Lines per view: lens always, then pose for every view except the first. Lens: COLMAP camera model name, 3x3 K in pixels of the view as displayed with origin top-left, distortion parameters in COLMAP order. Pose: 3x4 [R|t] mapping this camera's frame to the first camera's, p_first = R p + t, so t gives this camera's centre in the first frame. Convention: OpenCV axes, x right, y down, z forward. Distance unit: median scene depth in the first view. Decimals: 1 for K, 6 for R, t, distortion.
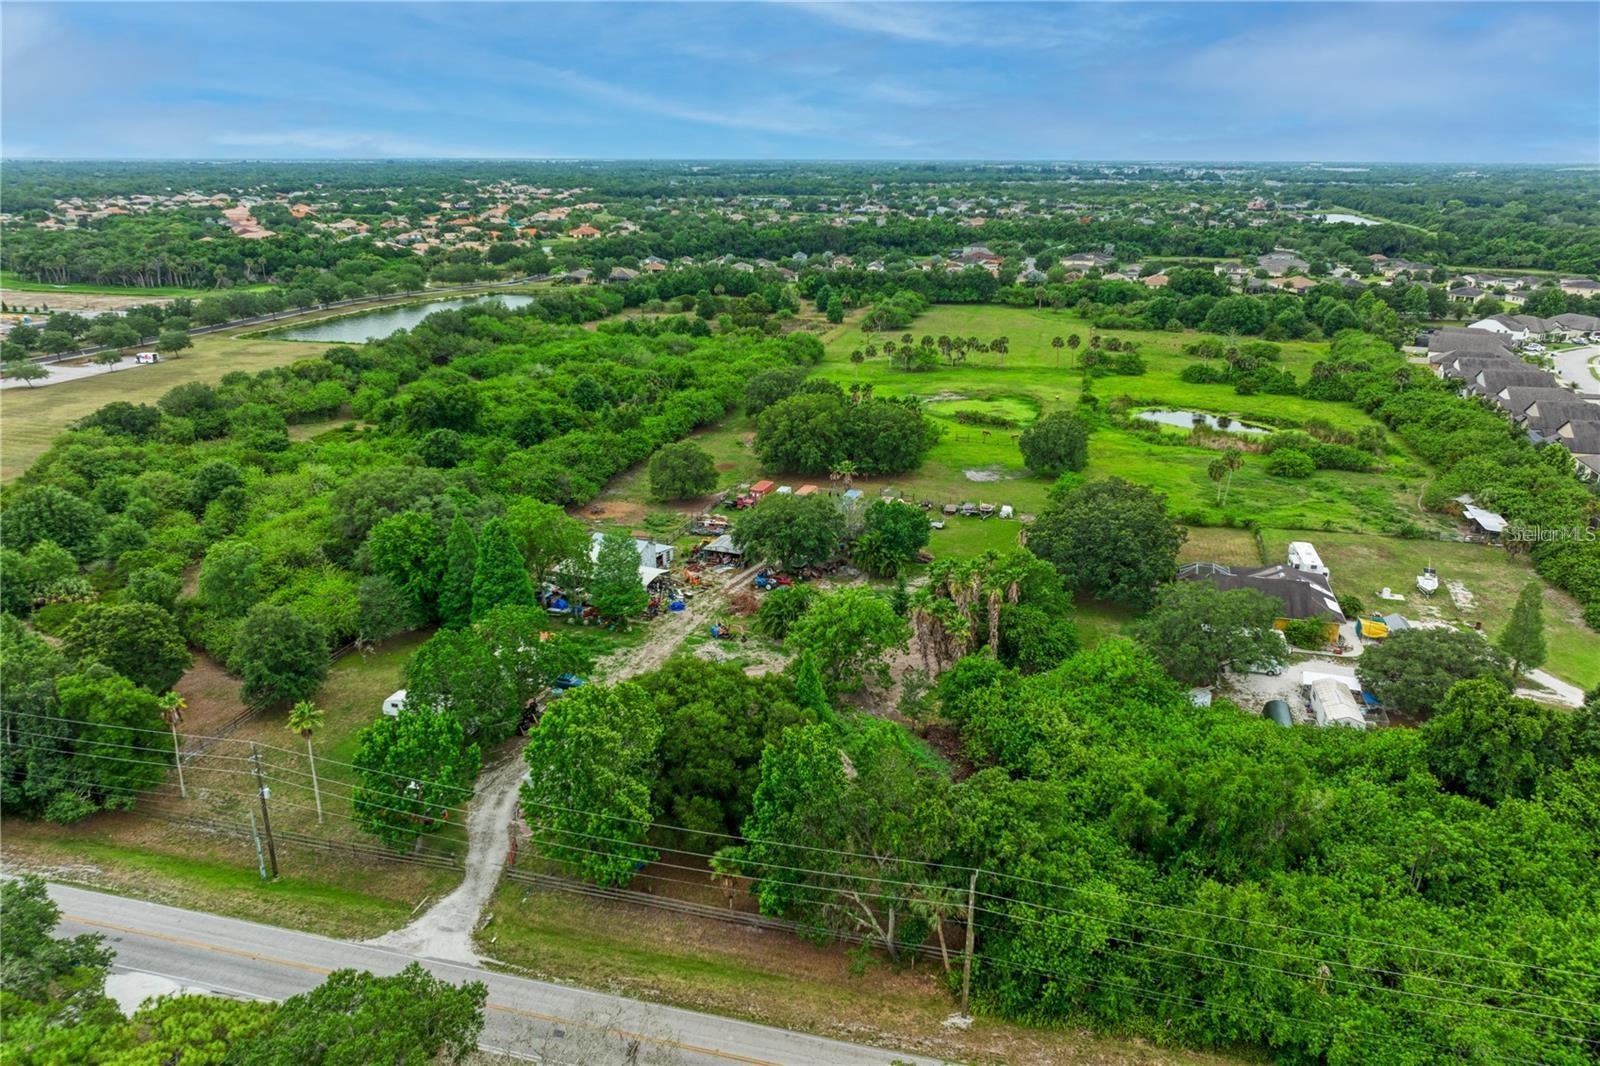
lens RADIAL K [[1170.4, 0, 795.0], [0, 1170.4, 474.4], [0, 0, 1]] dist [0.003661, -0.023904]
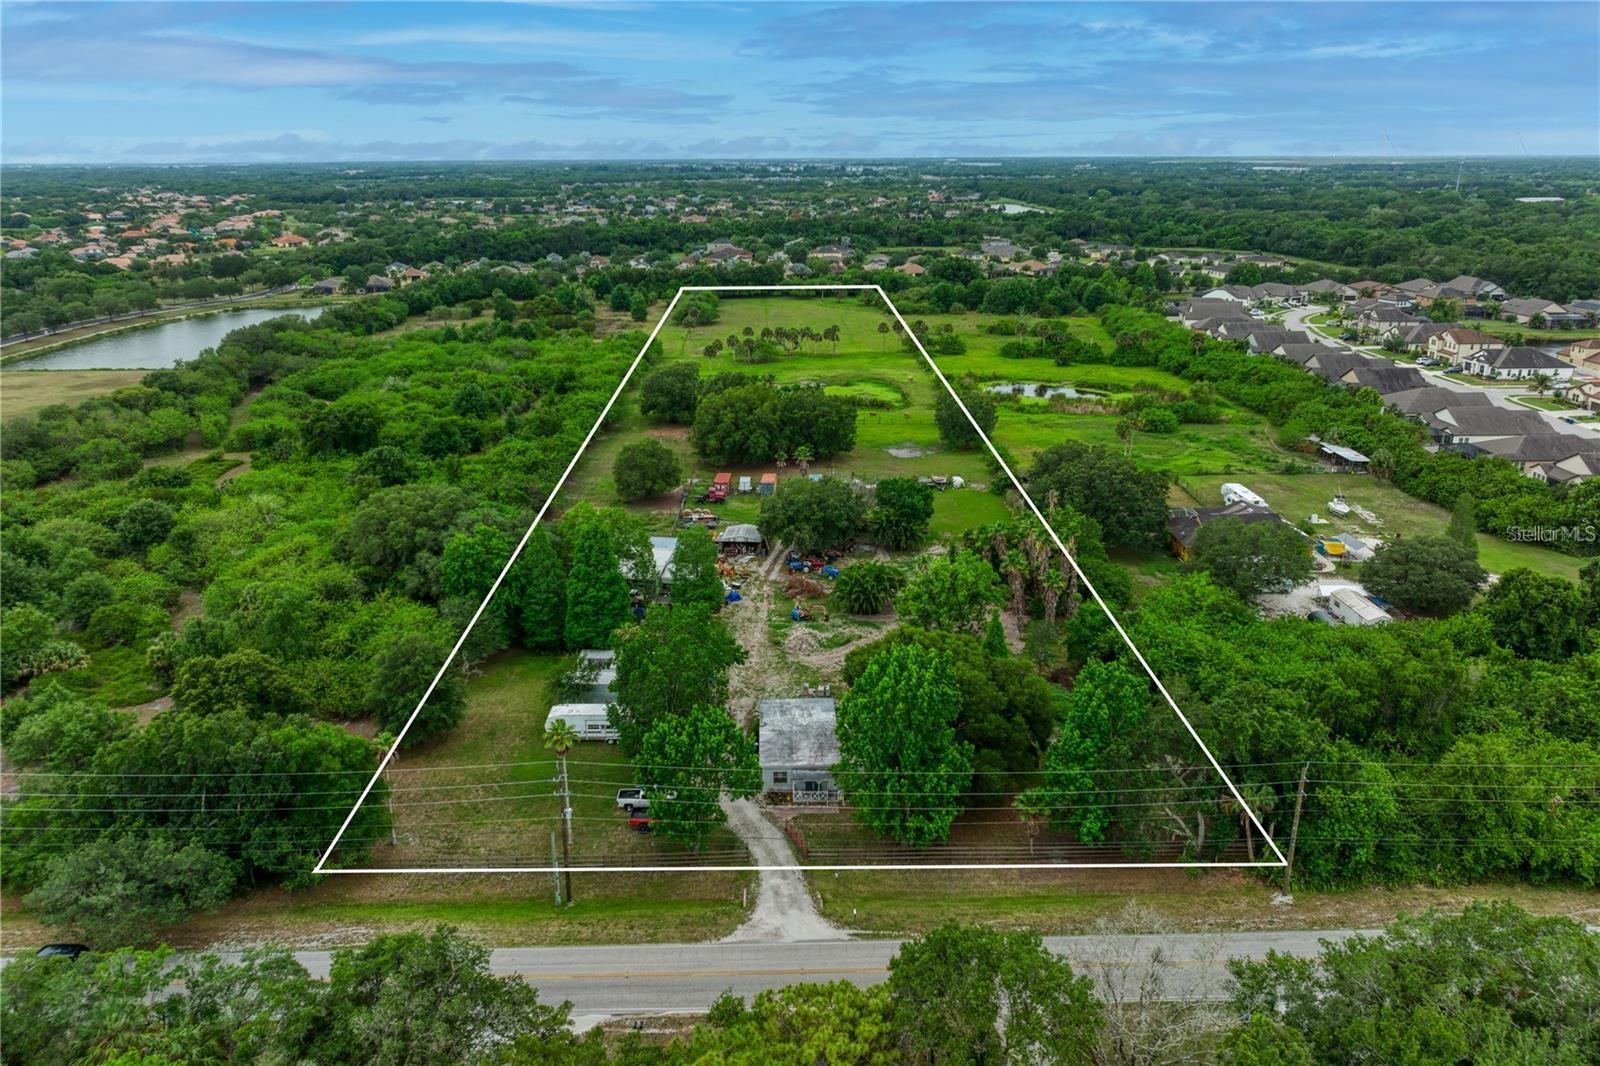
lens RADIAL K [[1170.4, 0, 795.0], [0, 1170.4, 474.4], [0, 0, 1]] dist [0.003661, -0.023904]
pose [[0.958263, -0.083650, 0.273377, -0.130924], [0.083654, 0.996427, 0.011664, 0.000026], [-0.273376, 0.011692, 0.961836, 0.005865]]
